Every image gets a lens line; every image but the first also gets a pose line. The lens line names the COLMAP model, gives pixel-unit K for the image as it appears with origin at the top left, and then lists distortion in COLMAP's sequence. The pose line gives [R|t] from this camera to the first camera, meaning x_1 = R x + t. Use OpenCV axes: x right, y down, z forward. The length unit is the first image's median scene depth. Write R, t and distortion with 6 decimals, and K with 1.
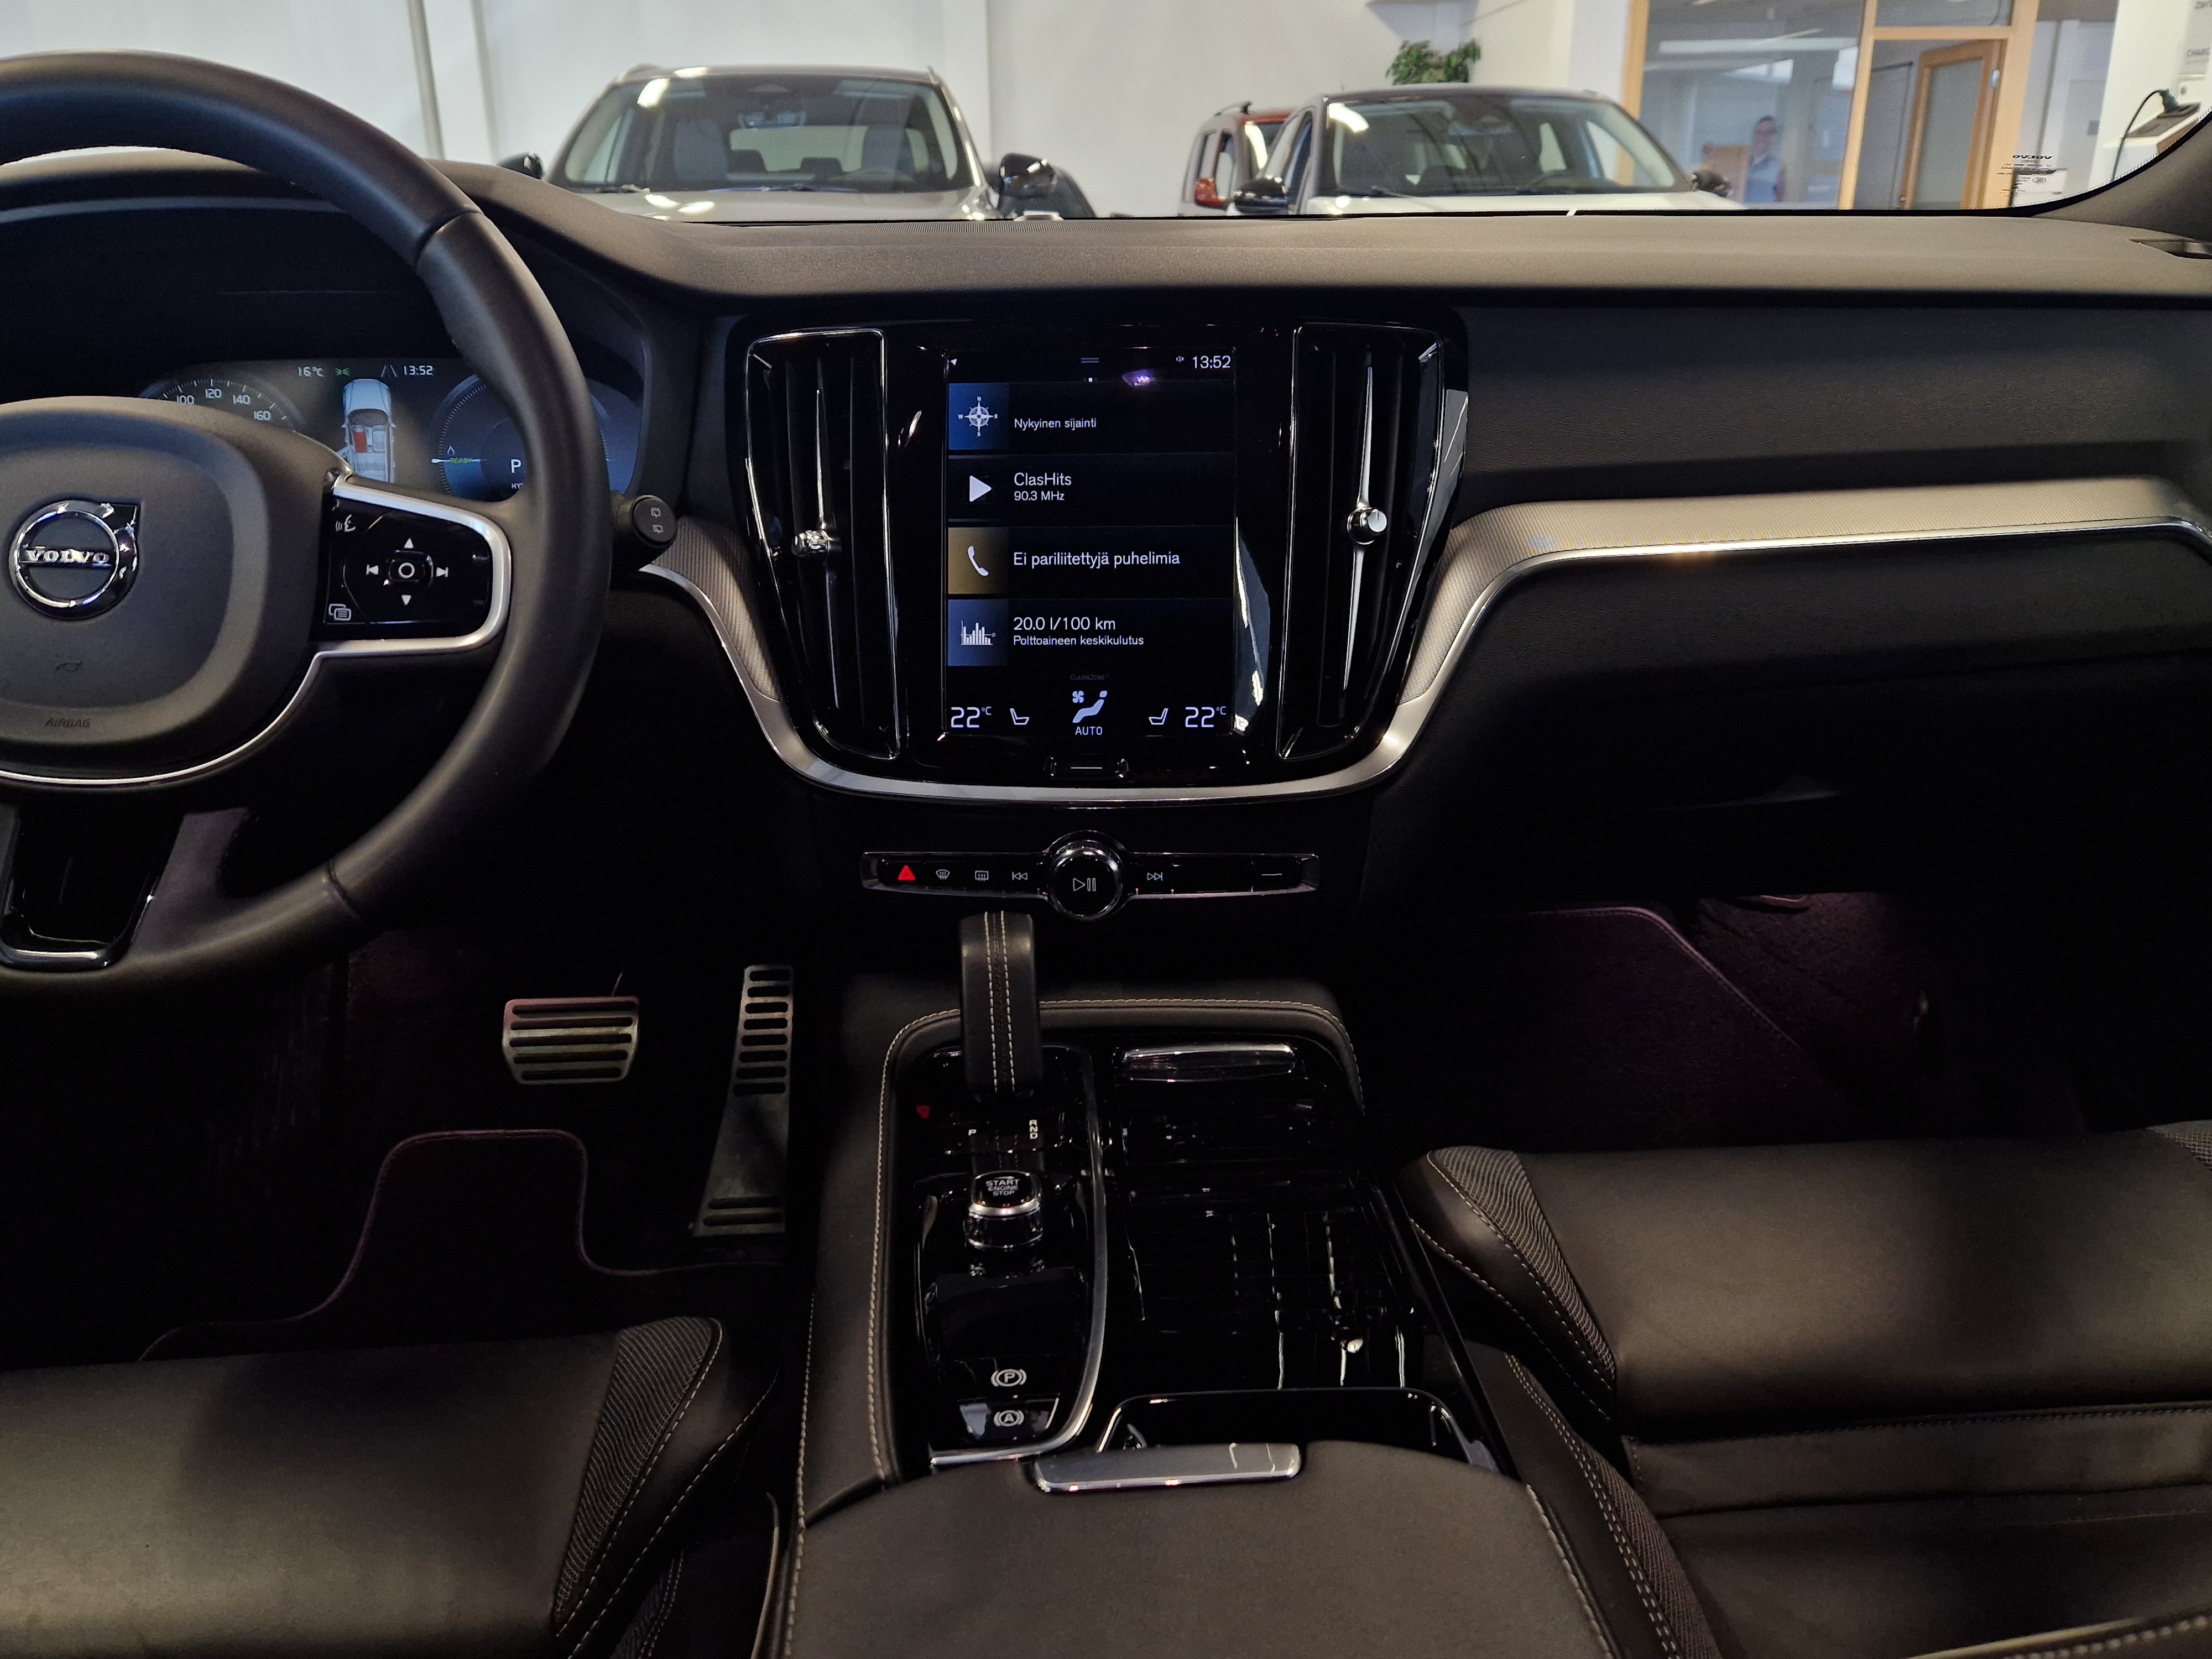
lens RADIAL K [[2125.6, 0, 1106.0], [0, 2125.6, 829.5], [0, 0, 1]] dist [0.119079, -0.158404]
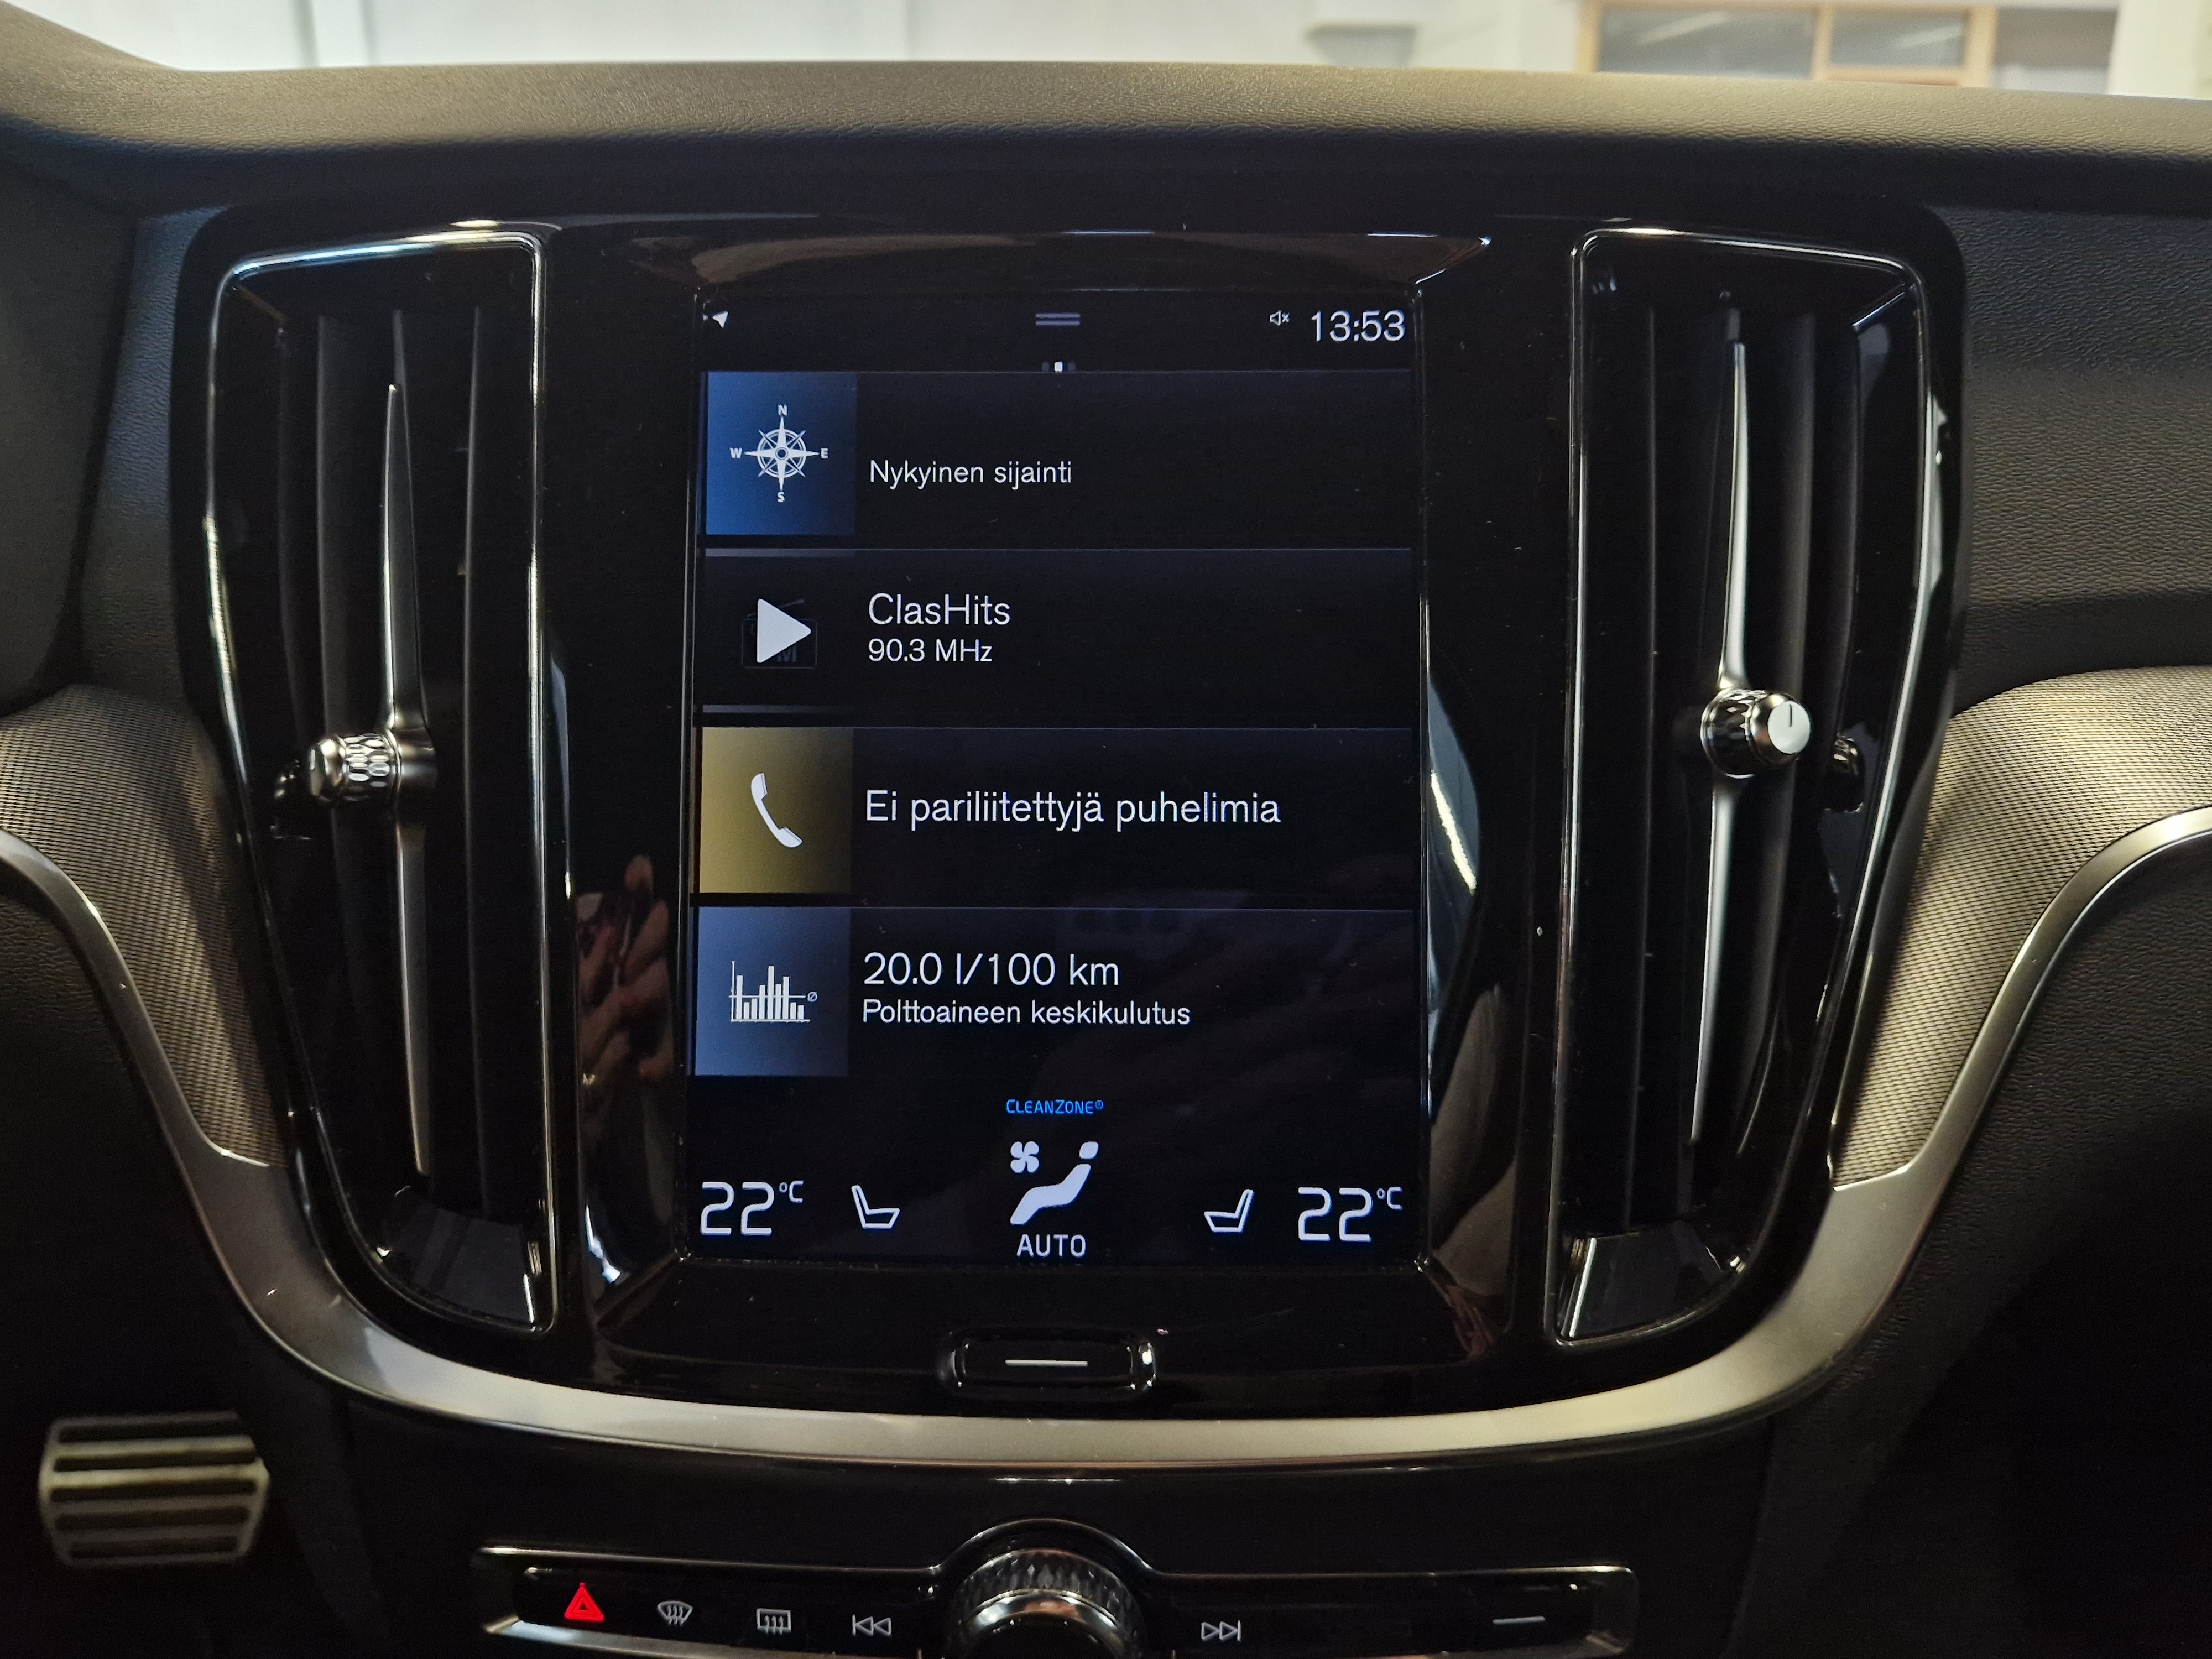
lens RADIAL K [[2125.6, 0, 1106.0], [0, 2125.6, 829.5], [0, 0, 1]] dist [0.119079, -0.158404]
pose [[0.999100, 0.004384, 0.042185, -0.014983], [-0.003076, 0.999513, -0.031038, -0.110612], [-0.042301, 0.030880, 0.998628, 0.599451]]
